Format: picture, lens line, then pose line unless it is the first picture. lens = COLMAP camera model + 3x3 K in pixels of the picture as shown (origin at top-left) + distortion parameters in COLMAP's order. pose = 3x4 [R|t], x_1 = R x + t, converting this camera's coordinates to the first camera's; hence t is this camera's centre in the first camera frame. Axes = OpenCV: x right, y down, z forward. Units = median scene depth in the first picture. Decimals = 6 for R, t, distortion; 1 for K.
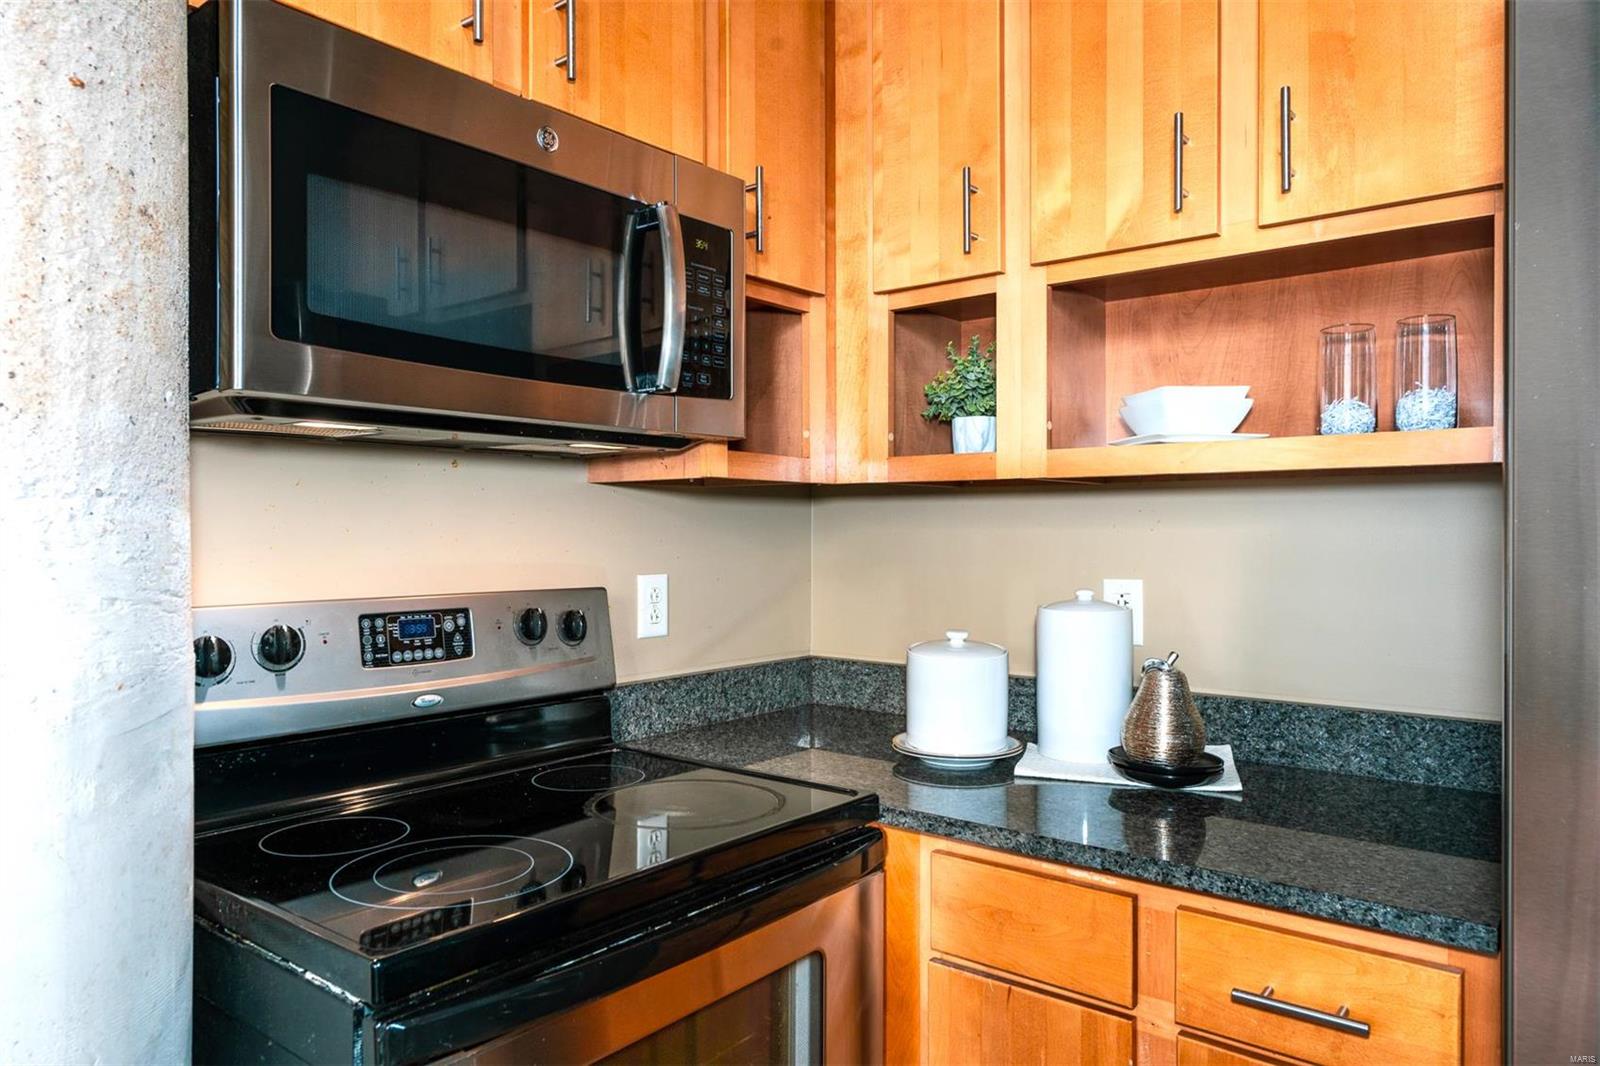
lens RADIAL K [[1035.9, 0, 800.0], [0, 1035.9, 533.0], [0, 0, 1]] dist [0.002526, 0.000347]
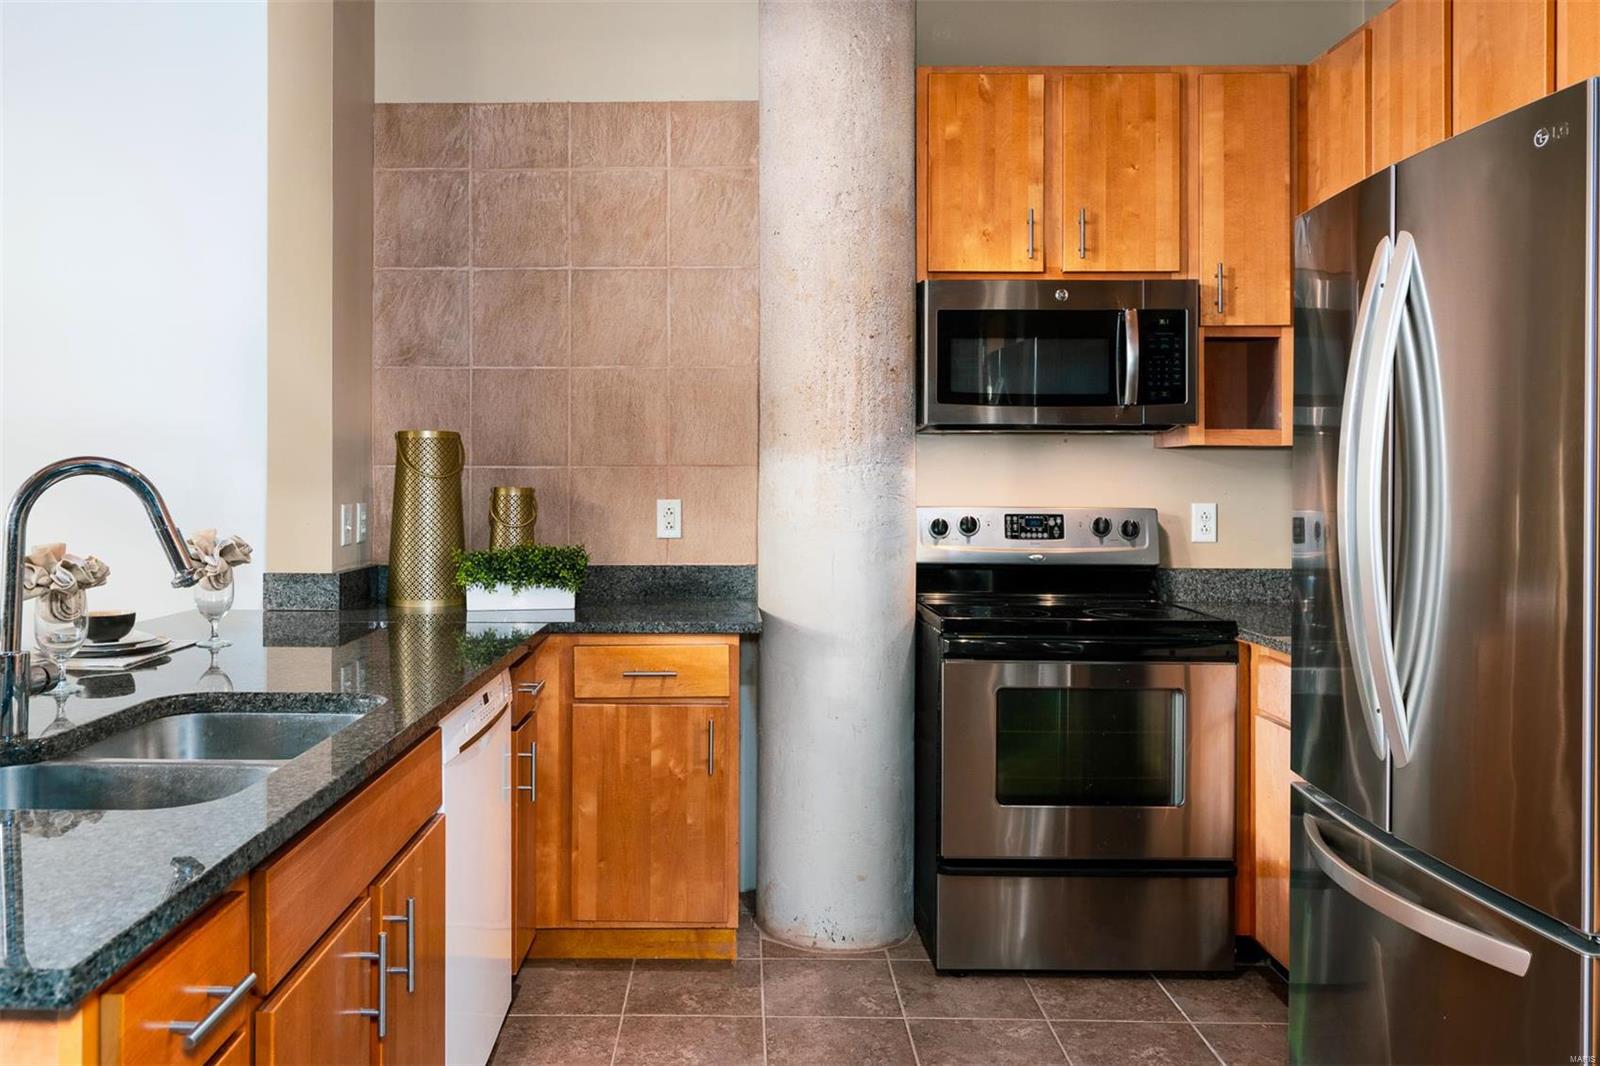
lens RADIAL K [[1276.0, 0, 745.9], [0, 1276.0, 475.3], [0, 0, 1]] dist [0.000026, -0.000458]
pose [[0.621198, 0.001281, -0.783653, 1.278199], [-0.005548, 0.999981, -0.002764, 0.007780], [0.783634, 0.006064, 0.621193, -1.042044]]
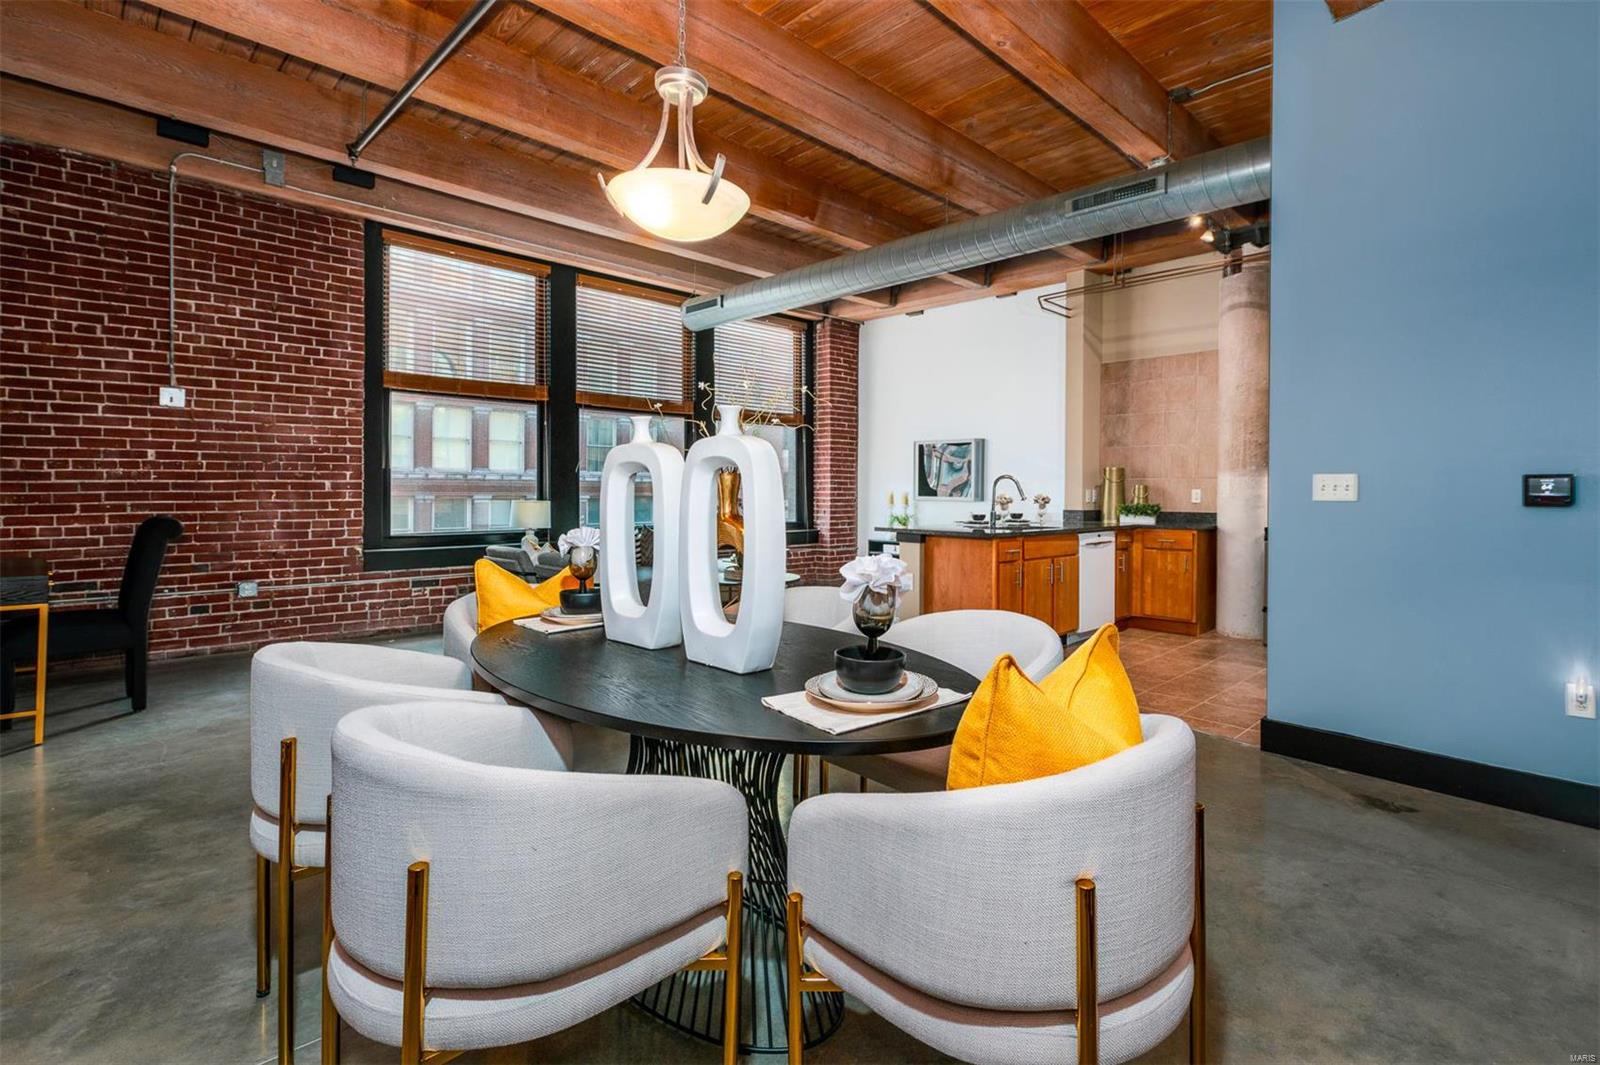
lens RADIAL K [[779.3, 0, 855.4], [0, 779.3, 495.9], [0, 0, 1]] dist [0.000216, 0.000363]
pose [[-0.070023, 0.008498, -0.997509, 3.922111], [-0.008807, 0.999919, 0.009136, 0.065581], [0.997507, 0.009425, -0.069942, -1.247062]]
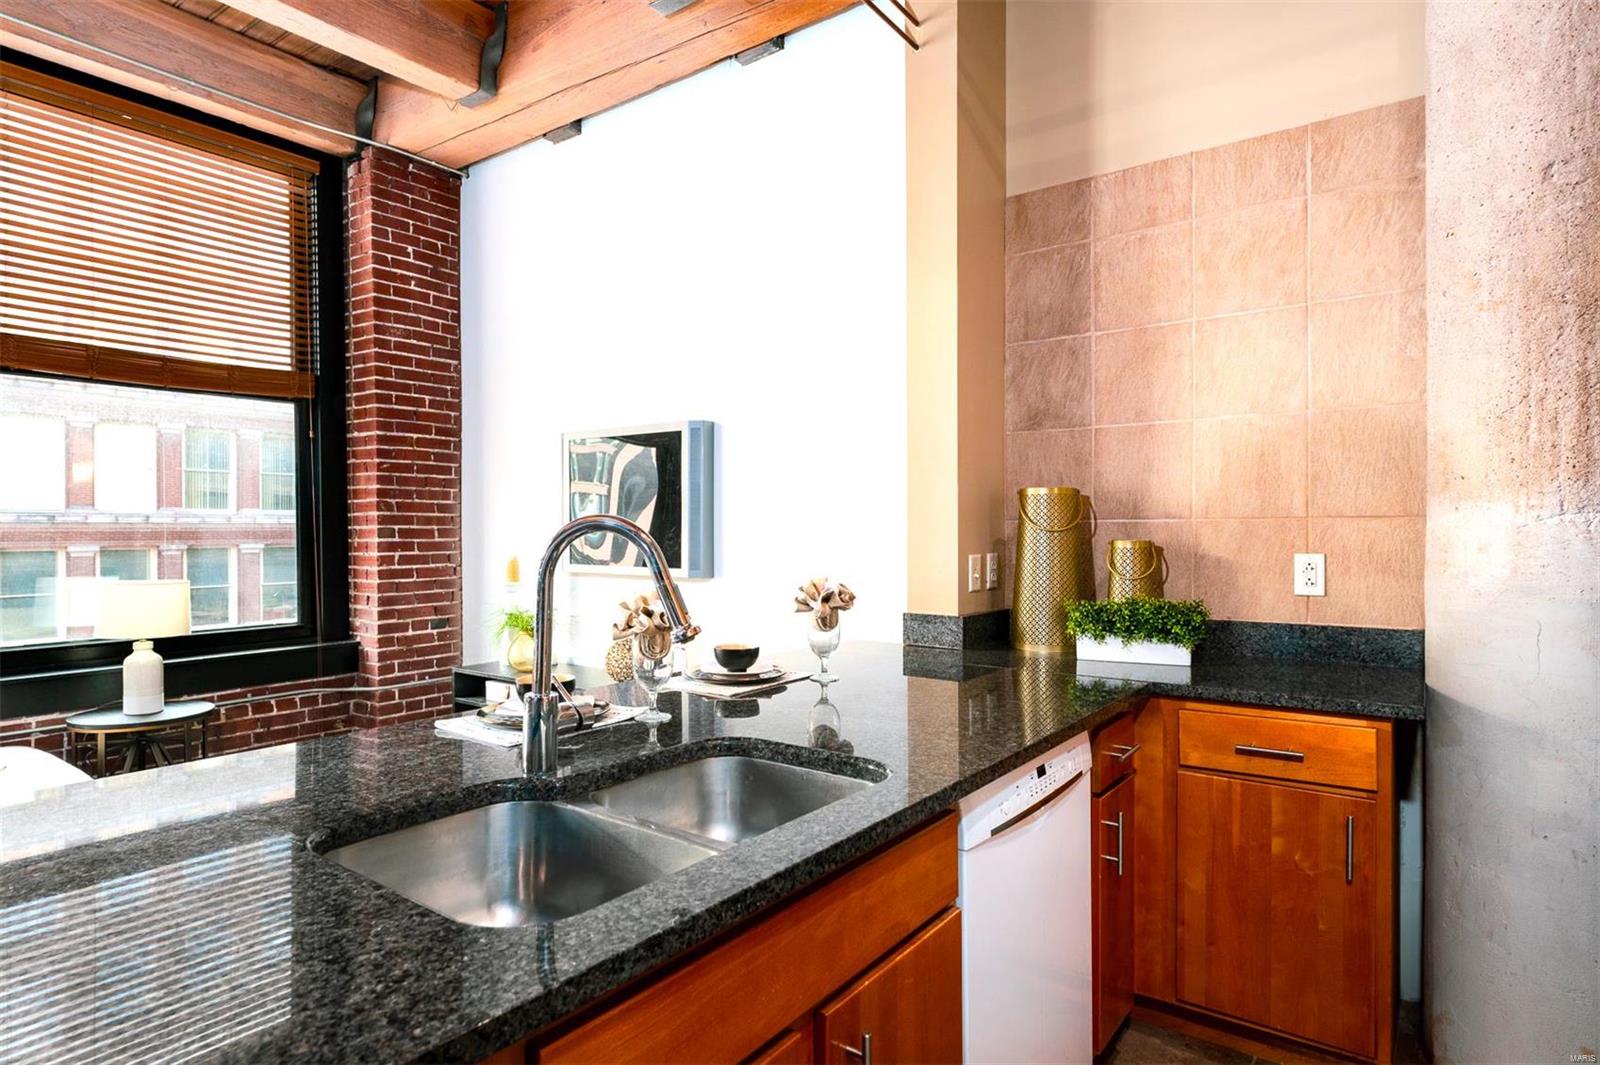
lens RADIAL K [[907.7, 0, 764.5], [0, 907.7, 535.0], [0, 0, 1]] dist [-0.000137, -0.001090]
pose [[0.021790, 0.007044, -0.999738, 0.833977], [-0.000557, 0.999975, 0.007033, 0.003665], [0.999762, 0.000404, 0.021794, -0.615387]]
